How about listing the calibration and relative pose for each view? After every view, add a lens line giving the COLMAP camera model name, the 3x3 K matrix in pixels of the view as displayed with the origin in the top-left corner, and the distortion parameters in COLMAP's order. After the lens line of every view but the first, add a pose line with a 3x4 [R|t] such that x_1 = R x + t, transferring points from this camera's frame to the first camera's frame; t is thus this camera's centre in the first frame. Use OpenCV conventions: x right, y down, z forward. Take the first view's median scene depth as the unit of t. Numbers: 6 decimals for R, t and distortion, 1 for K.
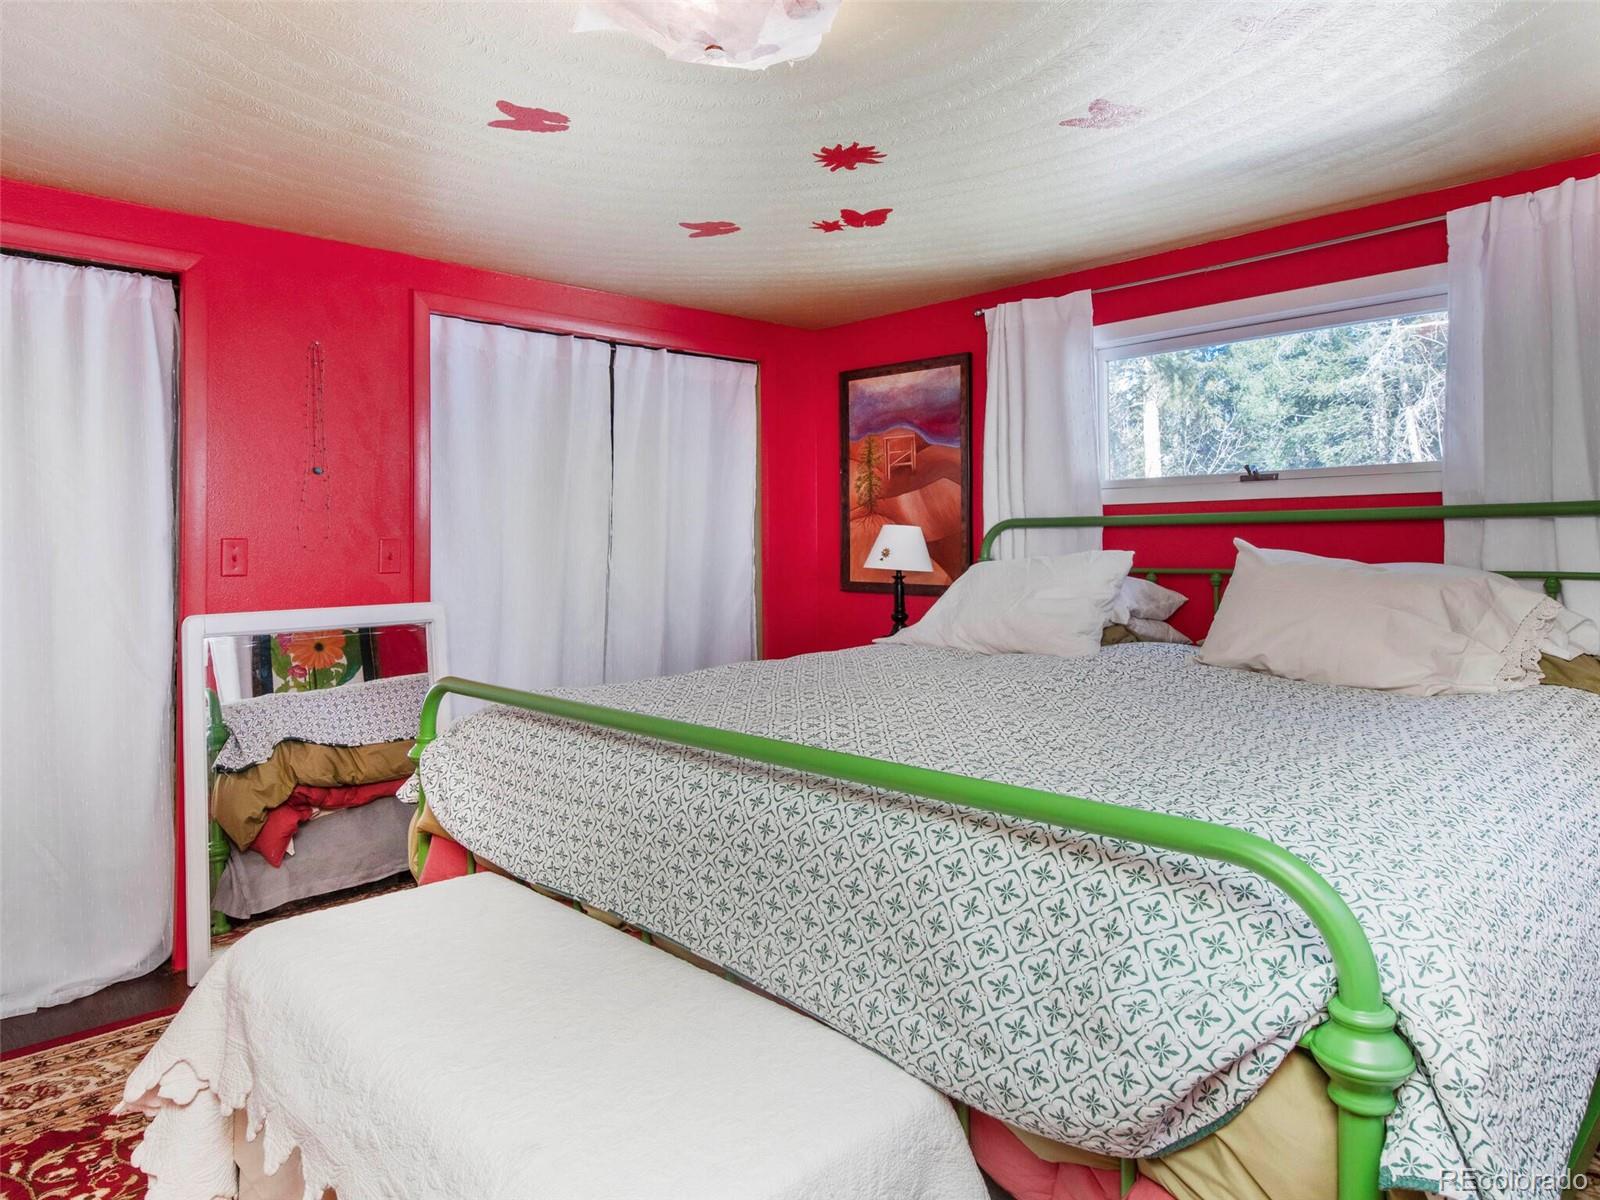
lens RADIAL K [[1024.6, 0, 800.0], [0, 1024.6, 600.0], [0, 0, 1]] dist [-0.002910, -0.000521]
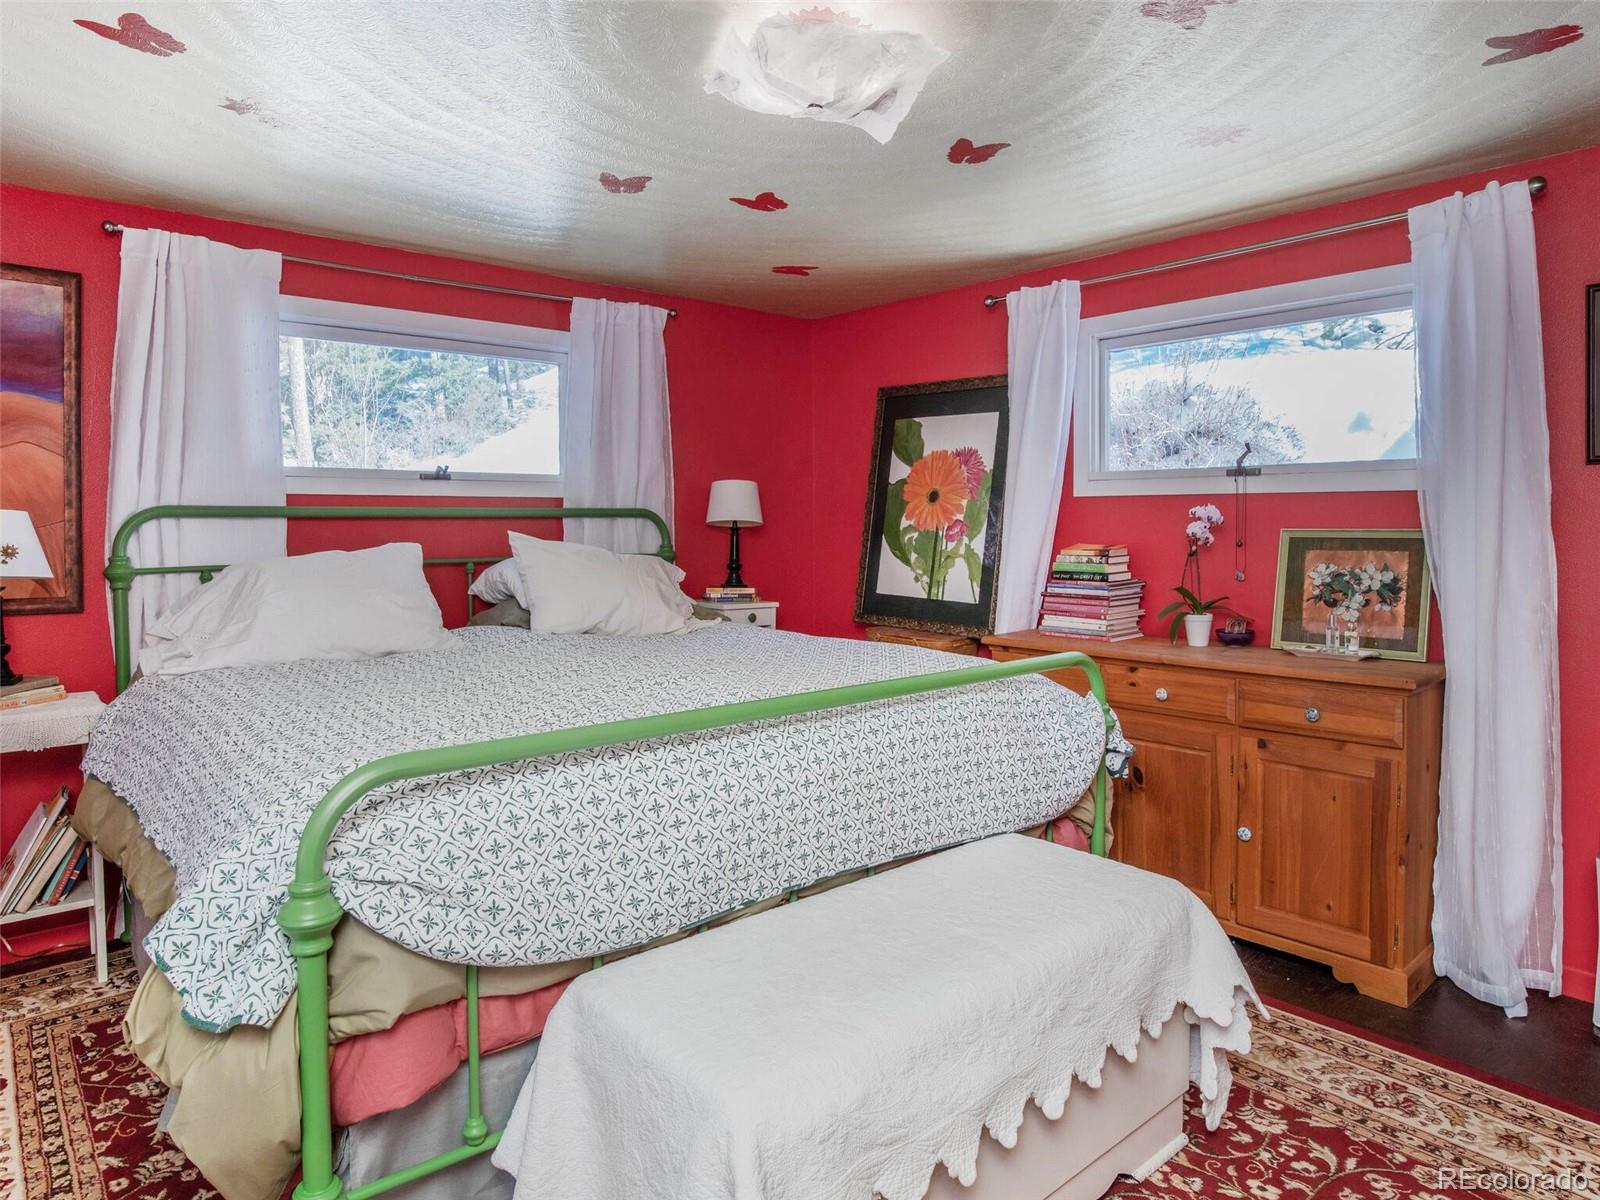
lens RADIAL K [[1024.6, 0, 800.0], [0, 1024.6, 600.0], [0, 0, 1]] dist [-0.002910, -0.000521]
pose [[0.027918, -0.059210, 0.997855, -0.612501], [0.067956, 0.996047, 0.057201, -0.020941], [-0.997298, 0.066213, 0.031831, 0.533298]]
